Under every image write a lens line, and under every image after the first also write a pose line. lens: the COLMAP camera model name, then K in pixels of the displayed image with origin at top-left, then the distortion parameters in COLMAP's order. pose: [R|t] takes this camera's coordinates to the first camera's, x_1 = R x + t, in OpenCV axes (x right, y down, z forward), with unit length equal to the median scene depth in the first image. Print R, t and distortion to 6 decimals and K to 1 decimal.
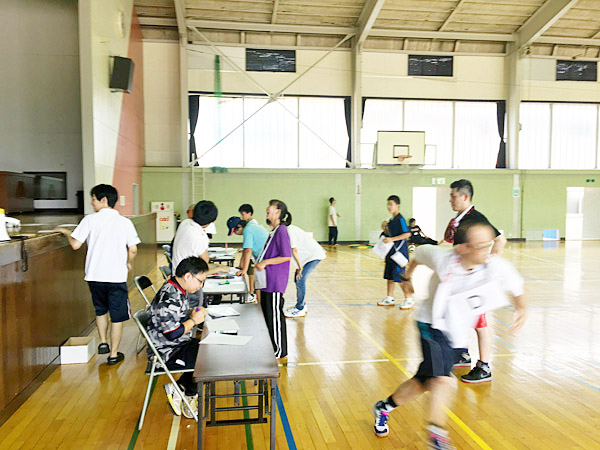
lens RADIAL K [[529.0, 0, 300.0], [0, 529.0, 225.0], [0, 0, 1]] dist [0.338089, -0.385599]
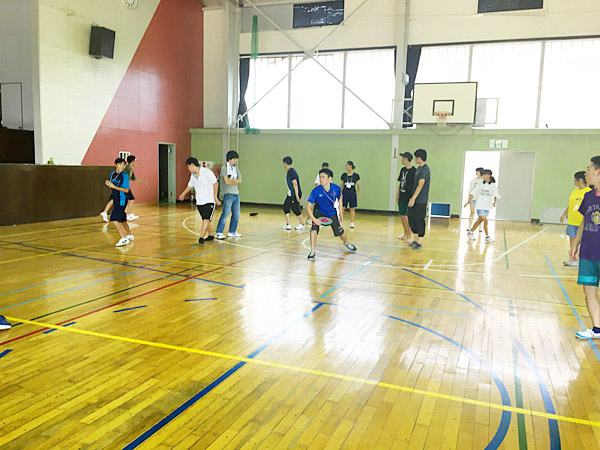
lens RADIAL K [[529.0, 0, 300.0], [0, 529.0, 225.0], [0, 0, 1]] dist [0.338089, -0.385599]
pose [[0.871973, 0.085131, -0.482096, 0.423369], [-0.054368, 0.995512, 0.077457, -0.006890], [0.486526, -0.041330, 0.872688, 0.125503]]
